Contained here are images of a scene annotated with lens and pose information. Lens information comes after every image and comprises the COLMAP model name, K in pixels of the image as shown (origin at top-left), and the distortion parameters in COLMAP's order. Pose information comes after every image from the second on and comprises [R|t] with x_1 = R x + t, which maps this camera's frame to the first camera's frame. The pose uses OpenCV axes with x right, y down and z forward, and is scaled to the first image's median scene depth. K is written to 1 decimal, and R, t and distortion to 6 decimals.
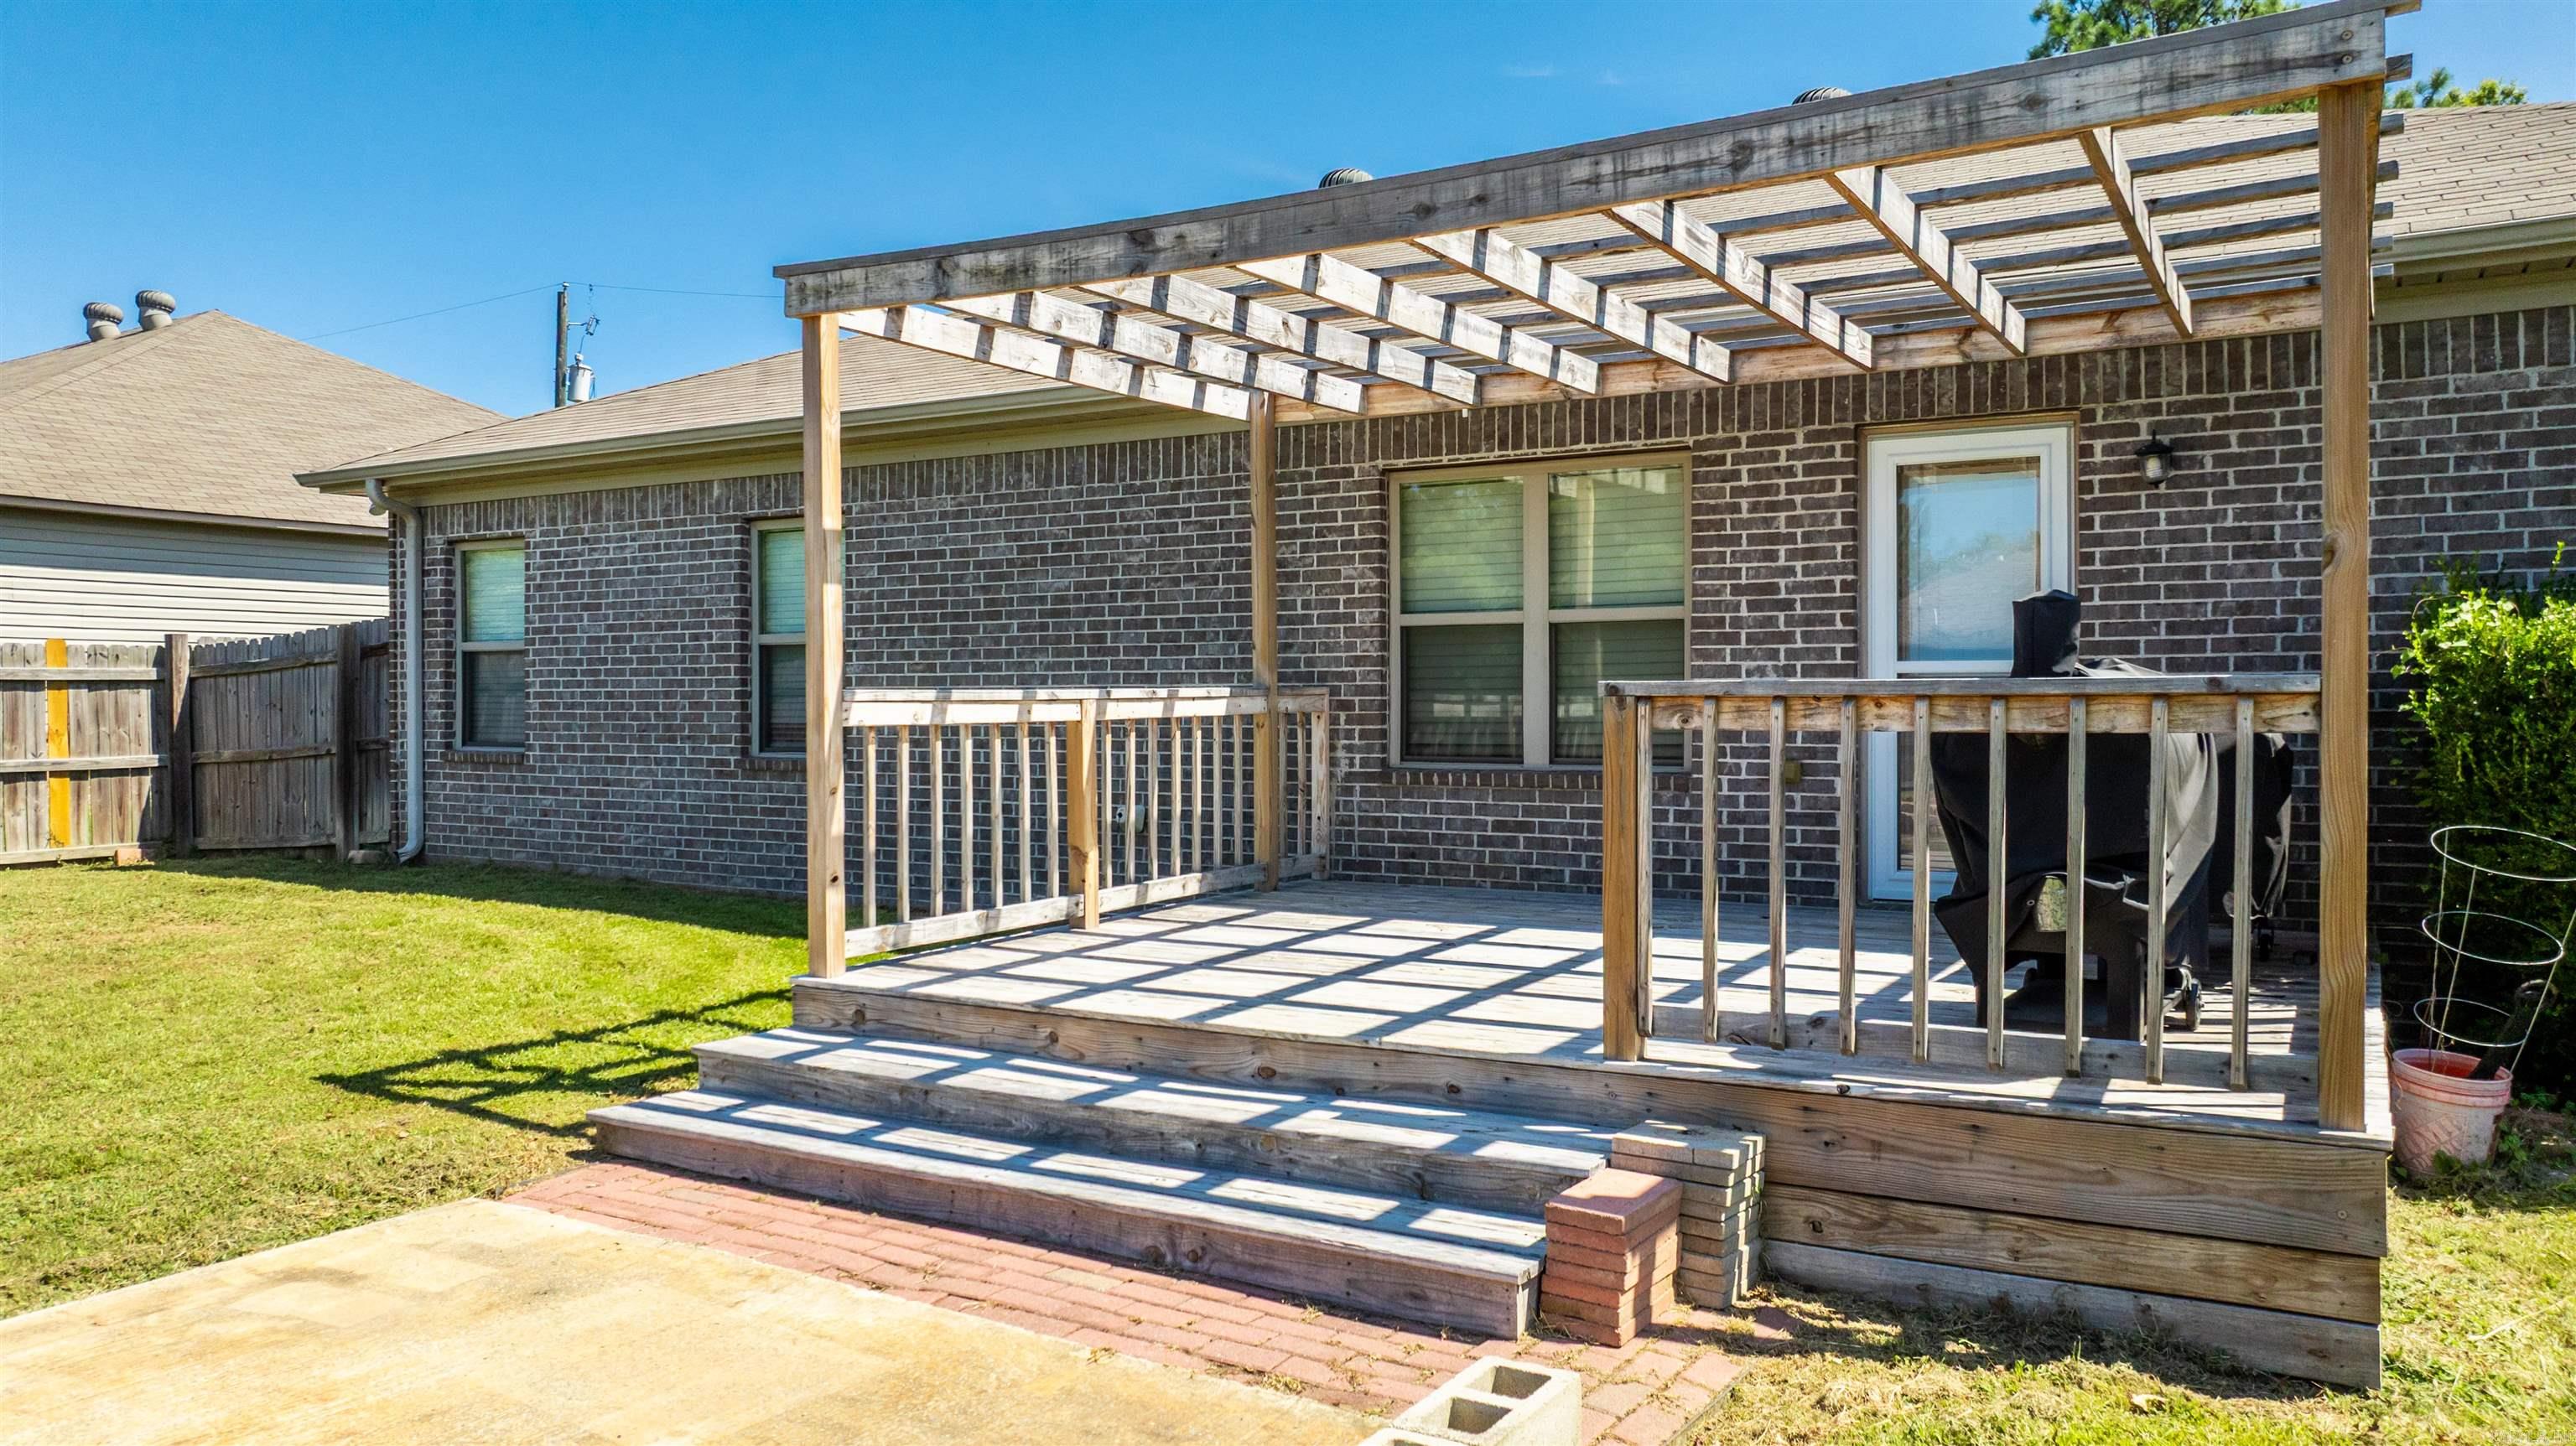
lens RADIAL K [[1819.4, 0, 1294.7], [0, 1819.4, 707.8], [0, 0, 1]] dist [-0.018084, -0.000186]
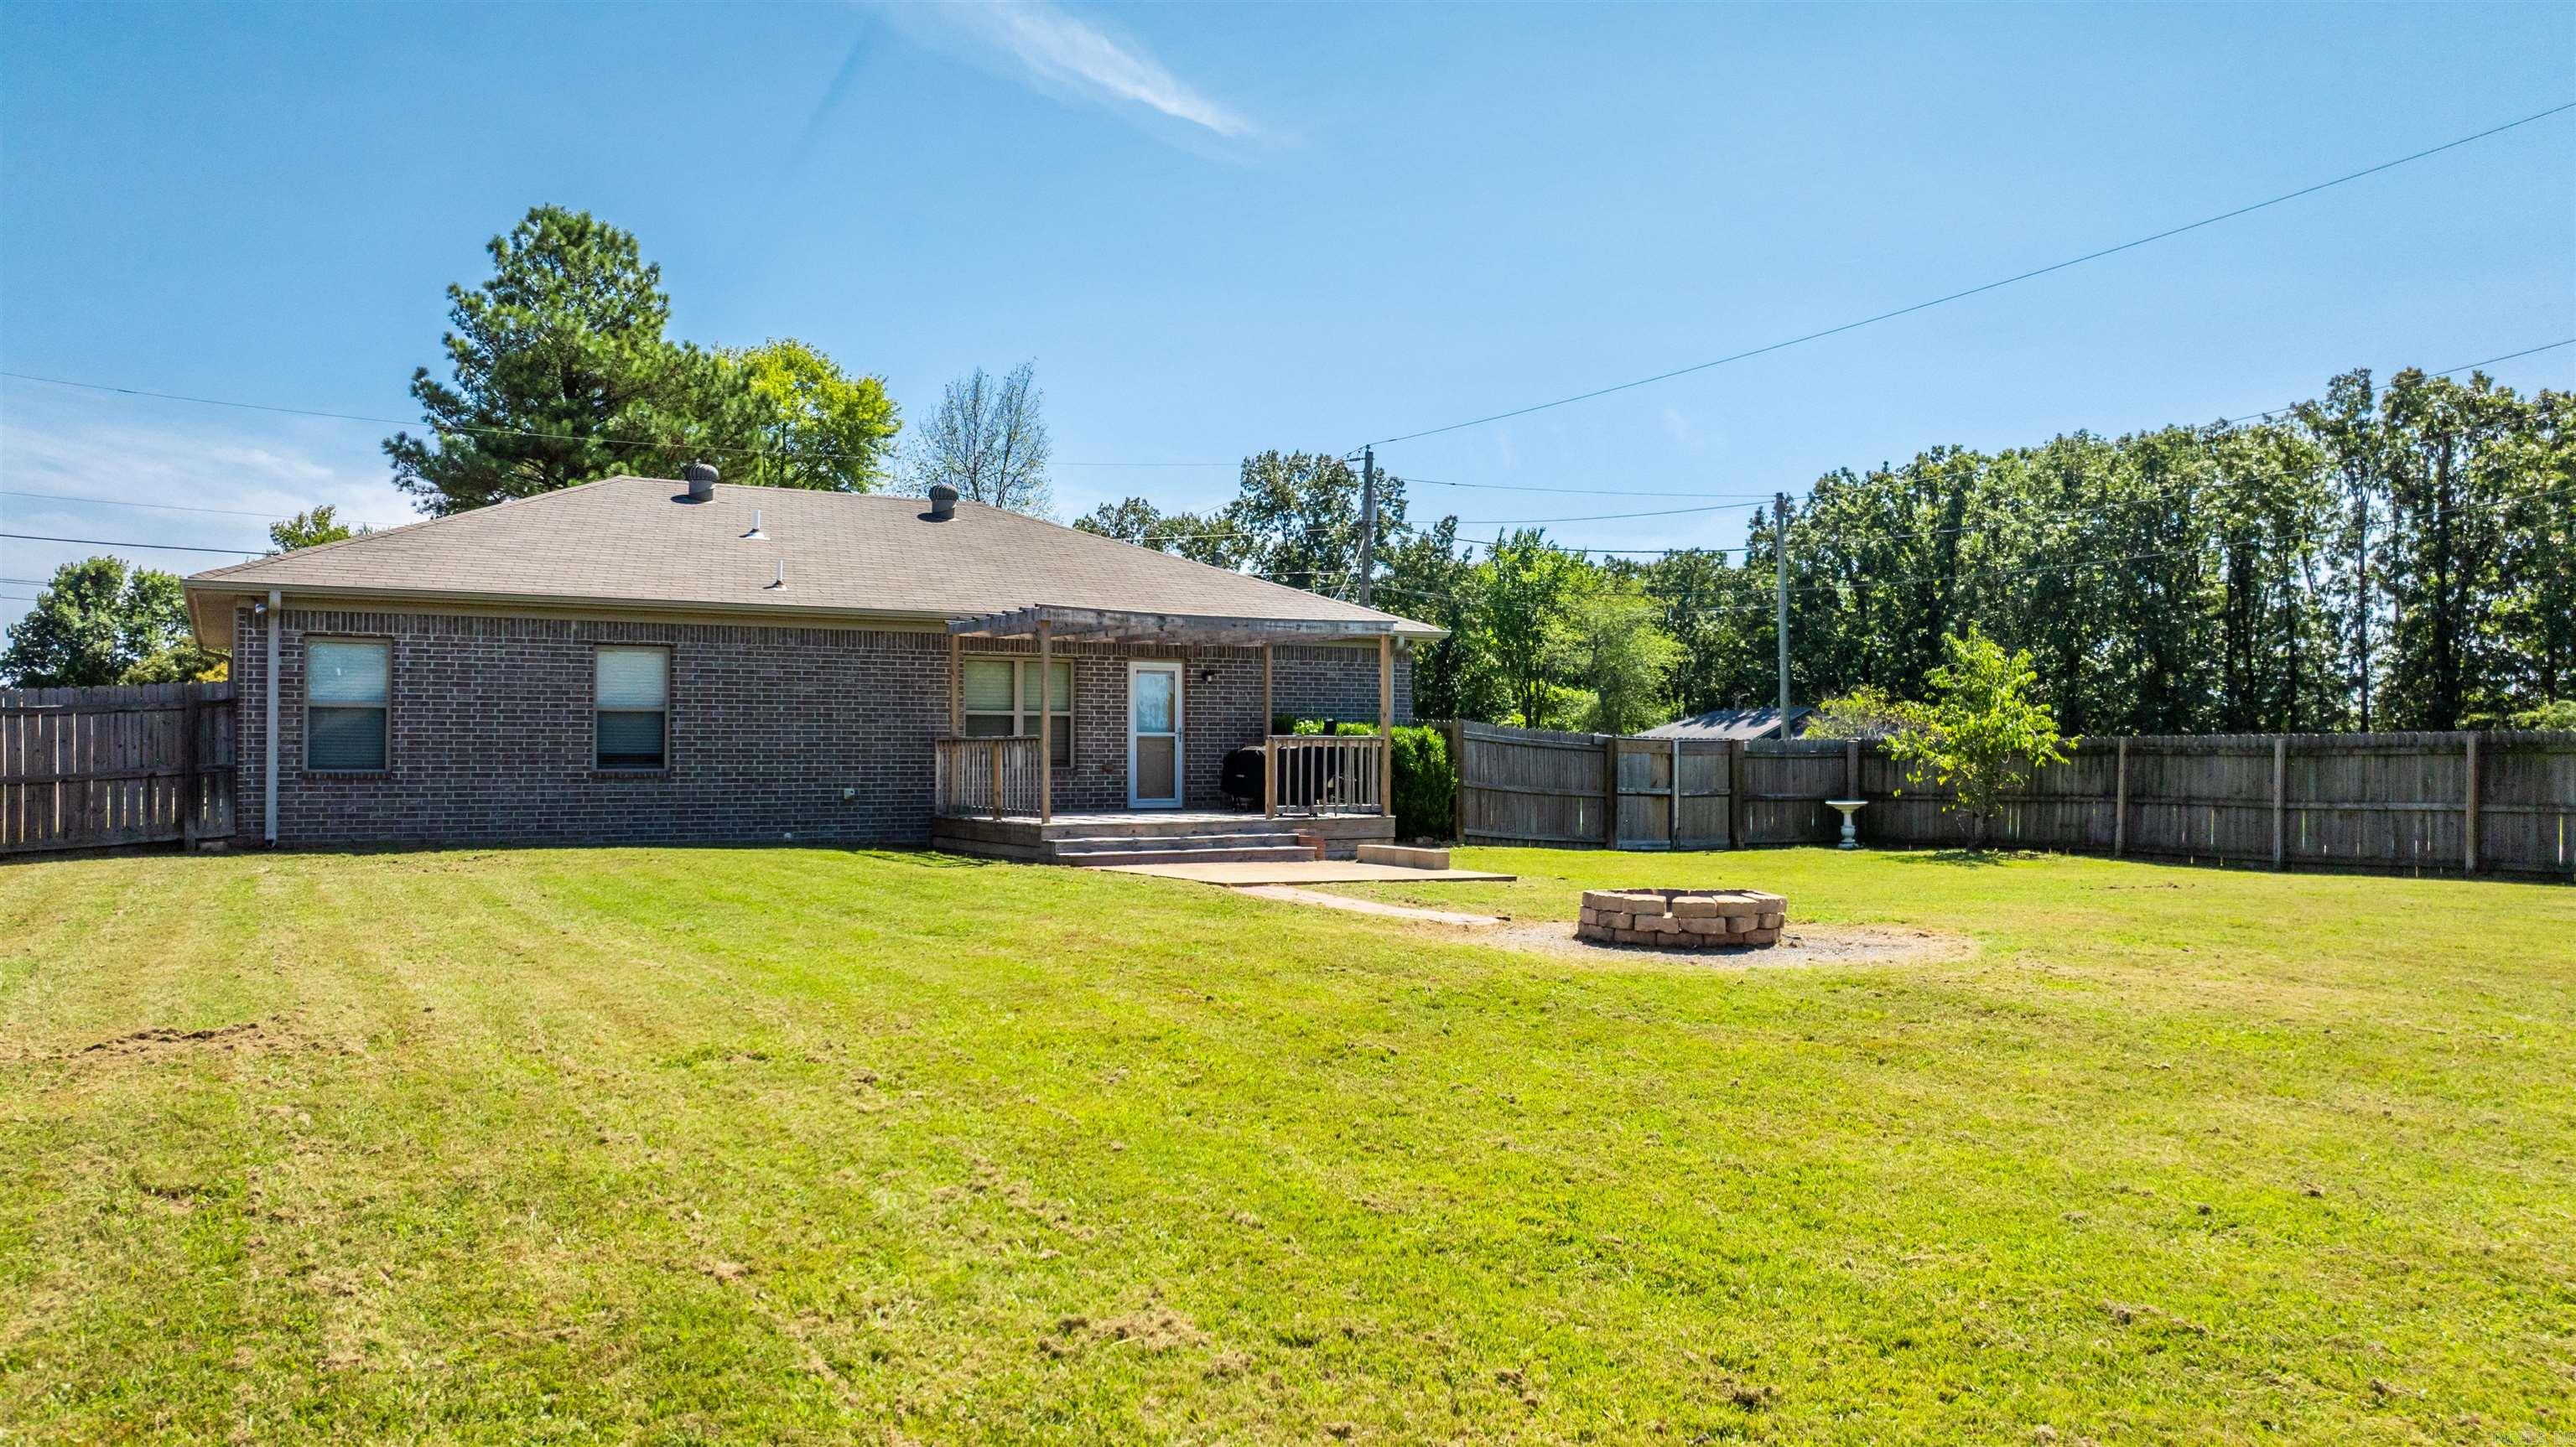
lens RADIAL K [[1819.5, 0, 1291.2], [0, 1819.5, 745.0], [0, 0, 1]] dist [-0.018084, -0.000186]
pose [[0.481038, 0.013762, 0.876592, -2.211816], [0.006415, 0.999795, -0.019216, 0.056093], [-0.876677, 0.014867, 0.480851, -0.719598]]
